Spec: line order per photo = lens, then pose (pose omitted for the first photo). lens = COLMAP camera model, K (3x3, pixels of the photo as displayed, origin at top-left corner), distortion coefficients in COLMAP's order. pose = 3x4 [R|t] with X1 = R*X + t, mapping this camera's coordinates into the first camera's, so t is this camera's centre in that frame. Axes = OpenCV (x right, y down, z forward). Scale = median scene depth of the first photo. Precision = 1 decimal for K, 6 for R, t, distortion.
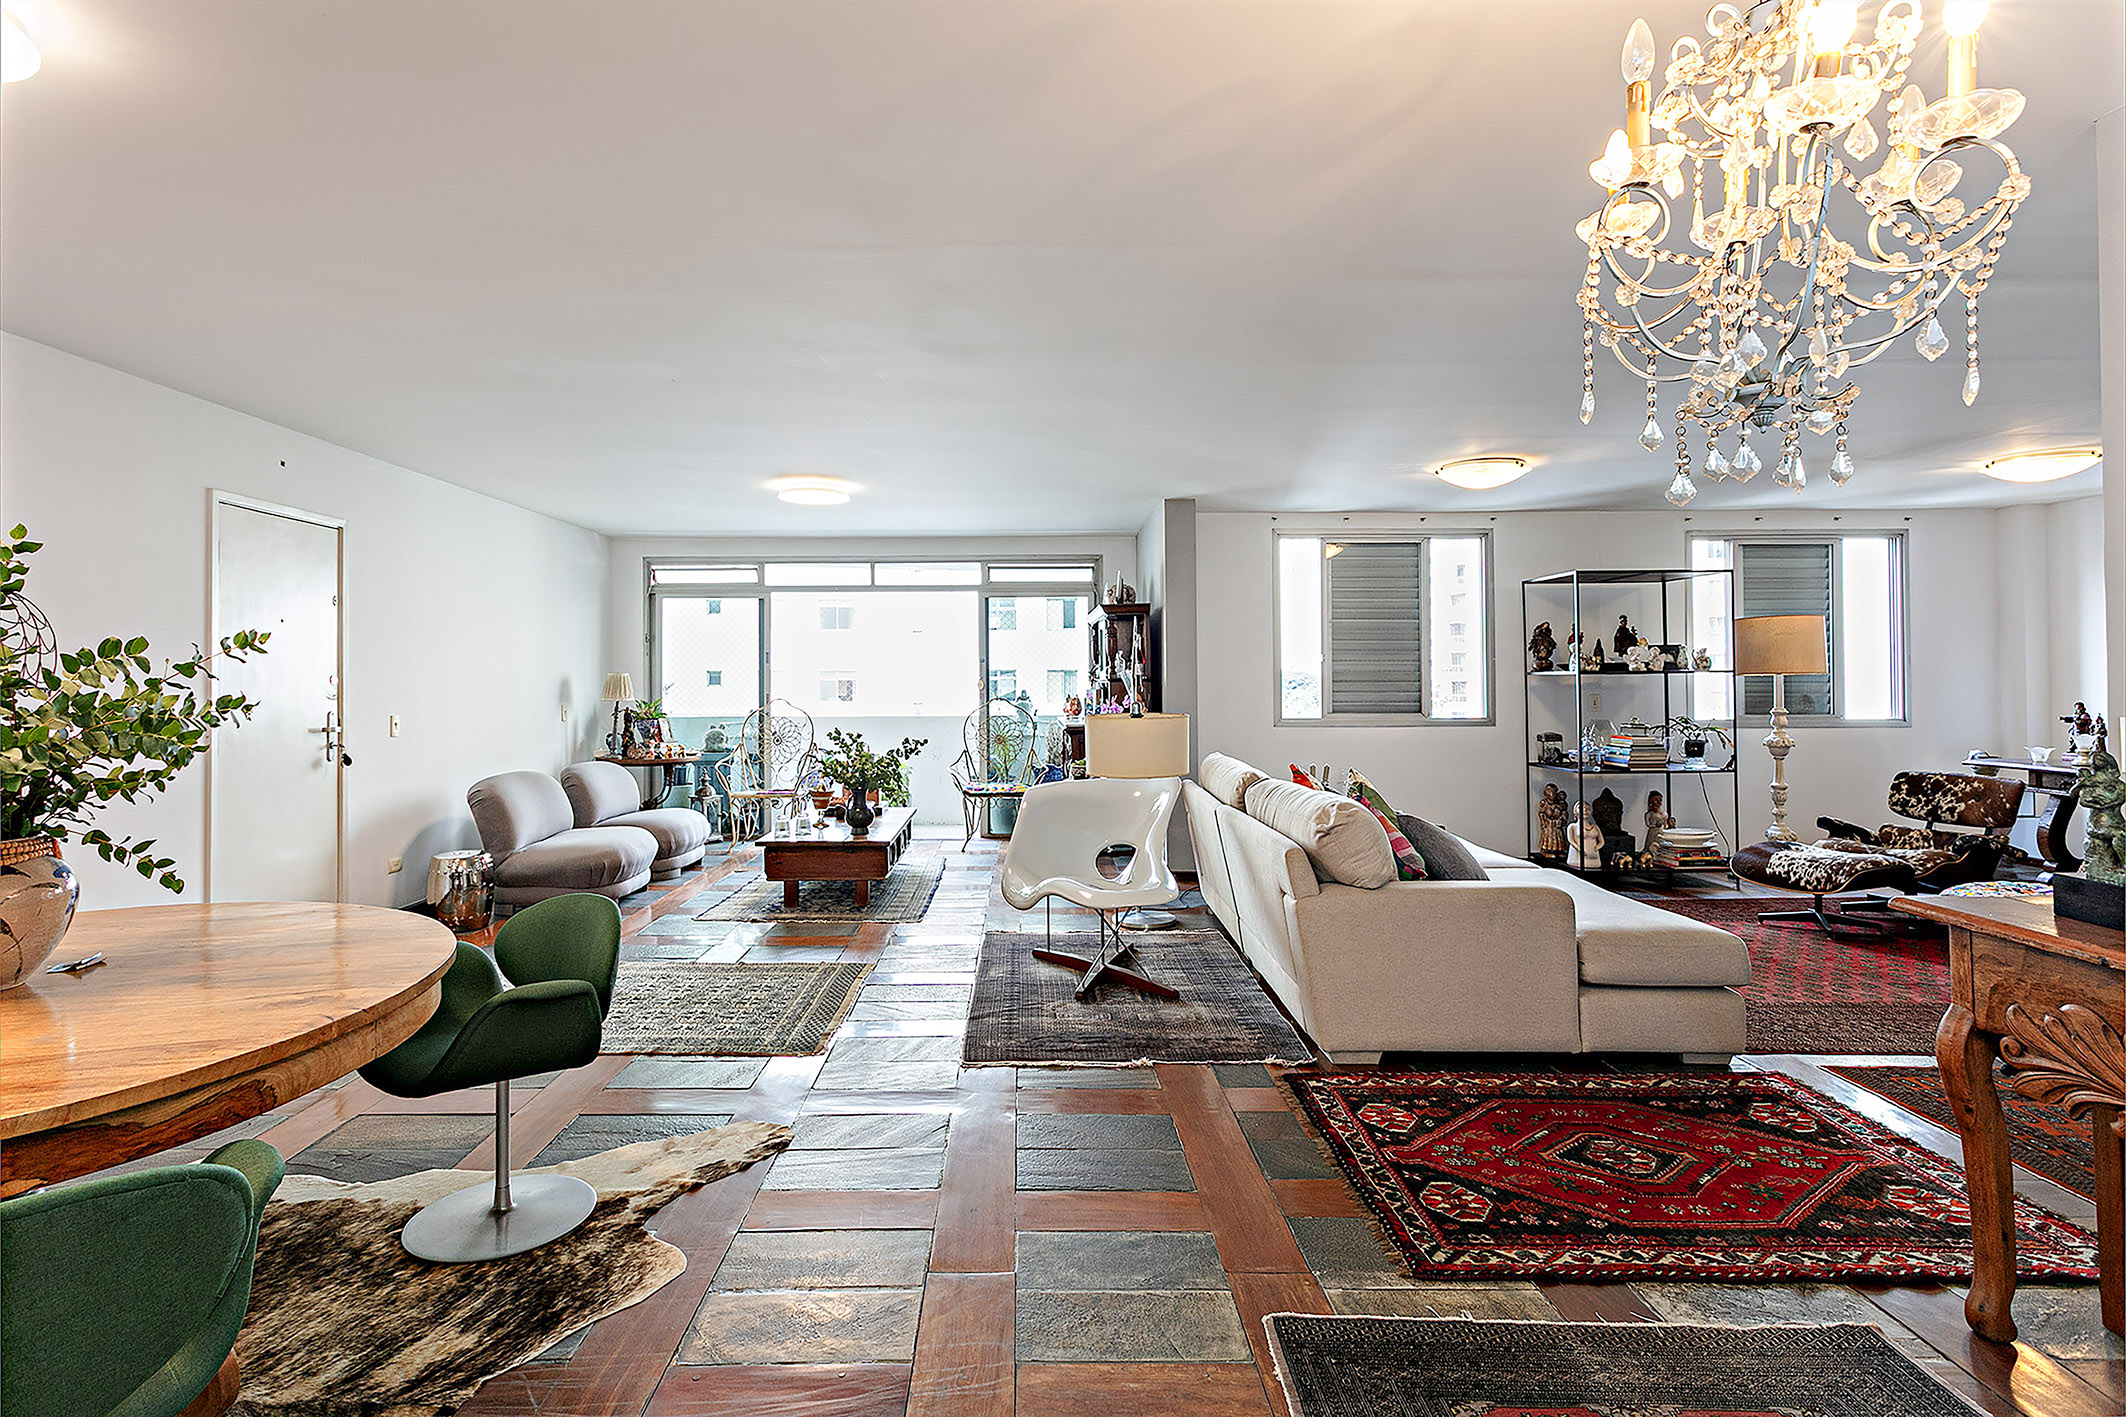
lens RADIAL K [[1012.1, 0, 1058.8], [0, 1012.1, 678.7], [0, 0, 1]] dist [0.001344, -0.000161]
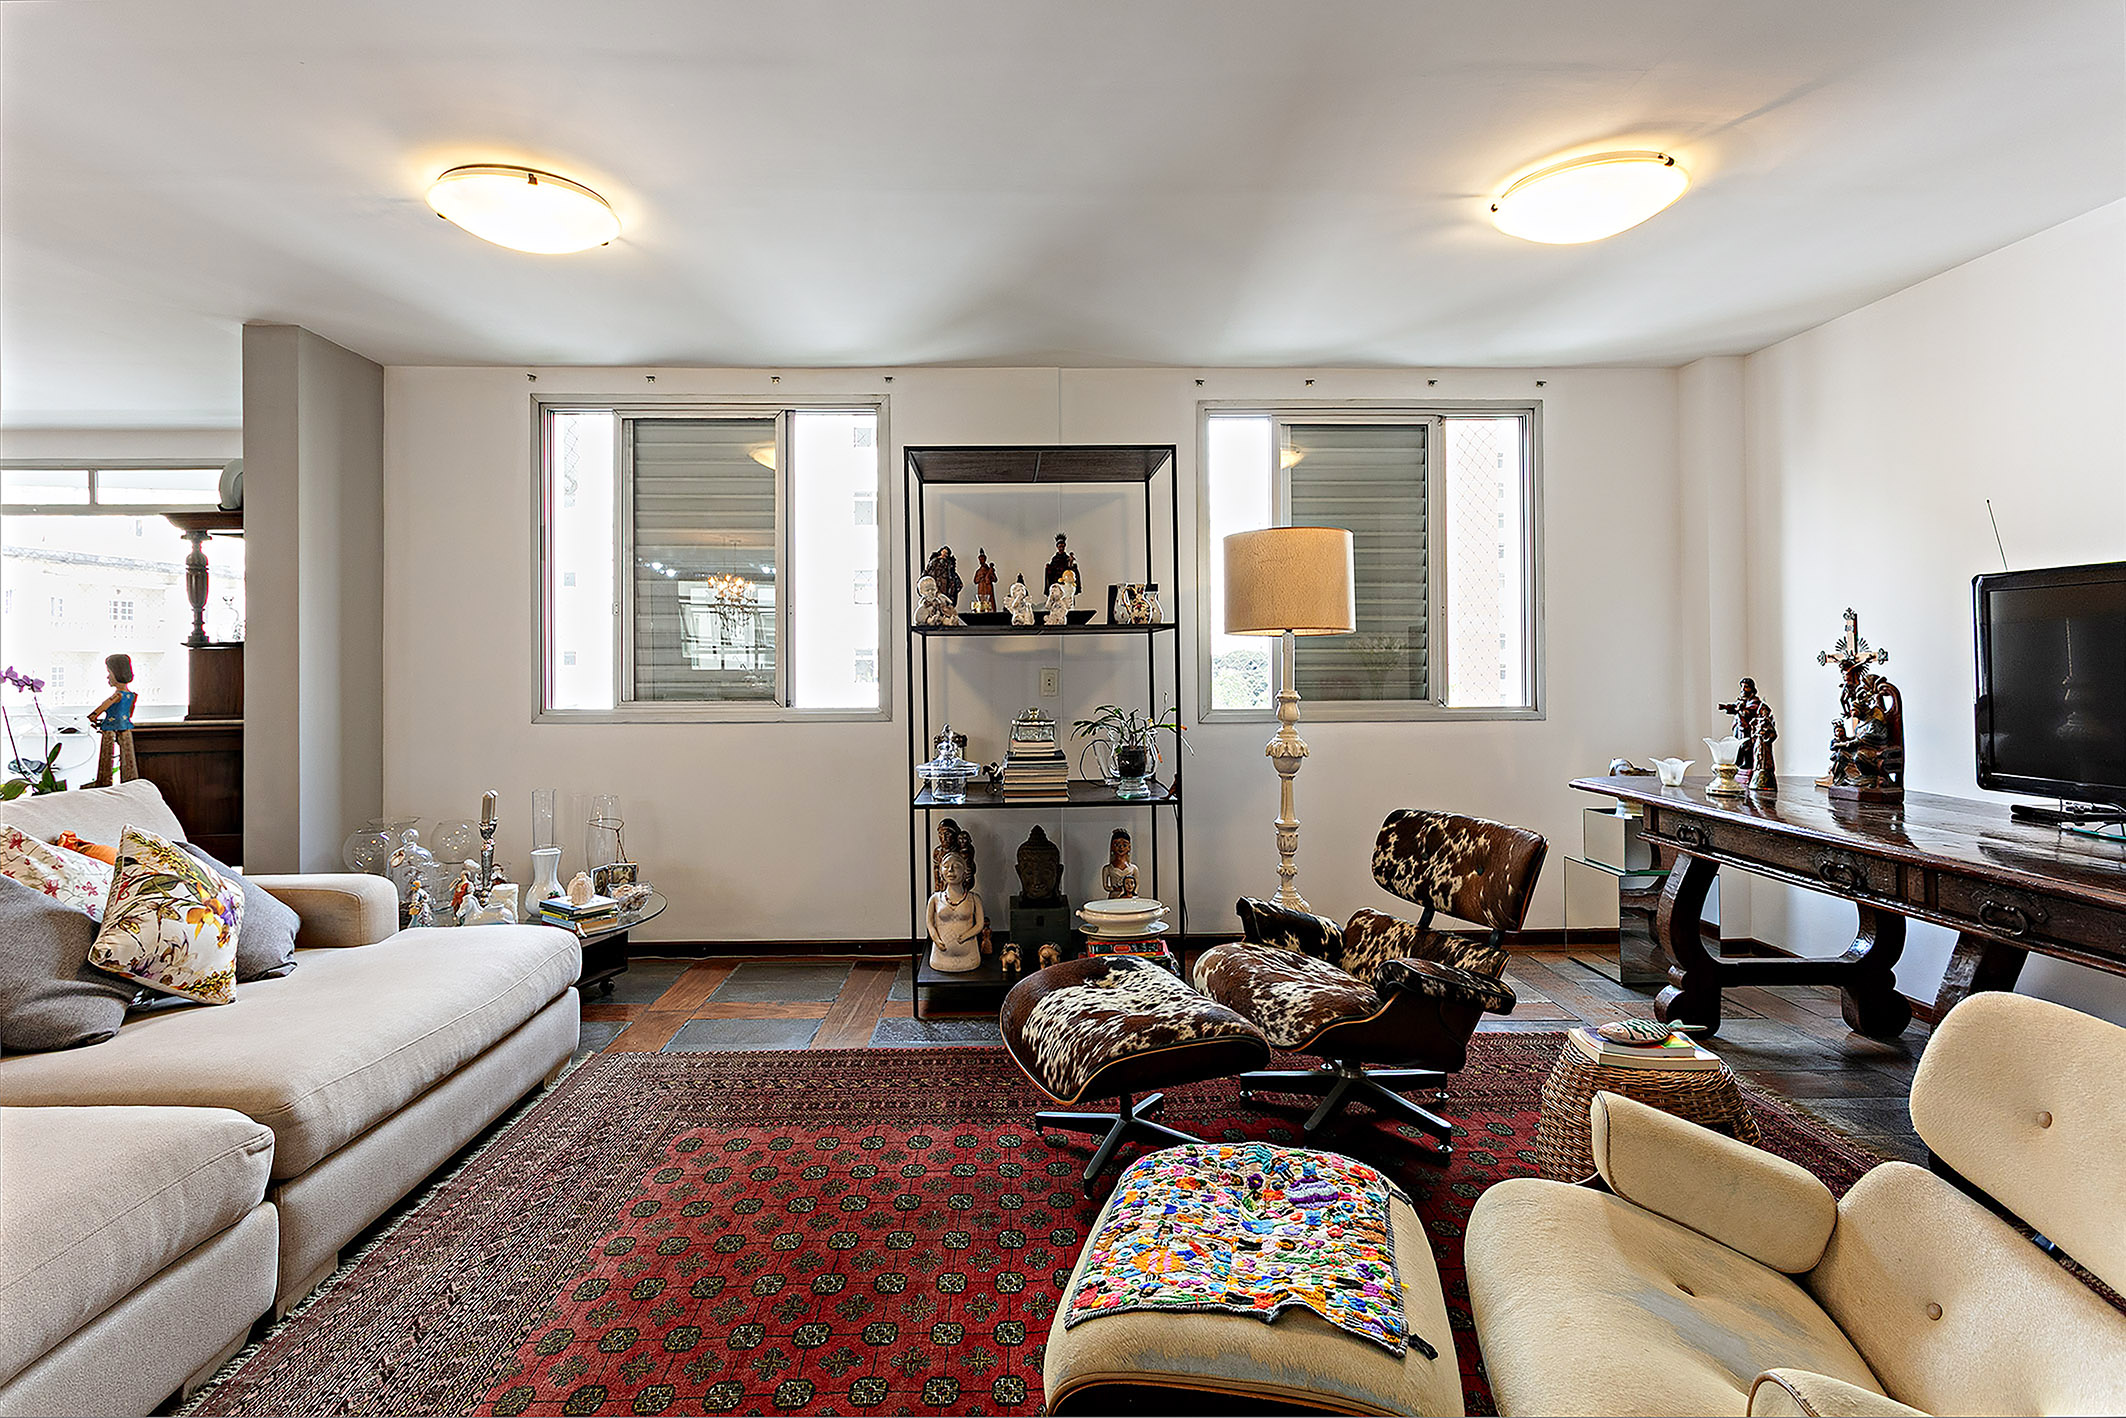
lens RADIAL K [[1108.7, 0, 1068.6], [0, 1108.7, 606.6], [0, 0, 1]] dist [0.003002, 0.000082]
pose [[0.998540, -0.000640, 0.054016, 0.555729], [0.002654, 0.999303, -0.037230, 0.004472], [-0.053955, 0.037319, 0.997846, 0.368334]]
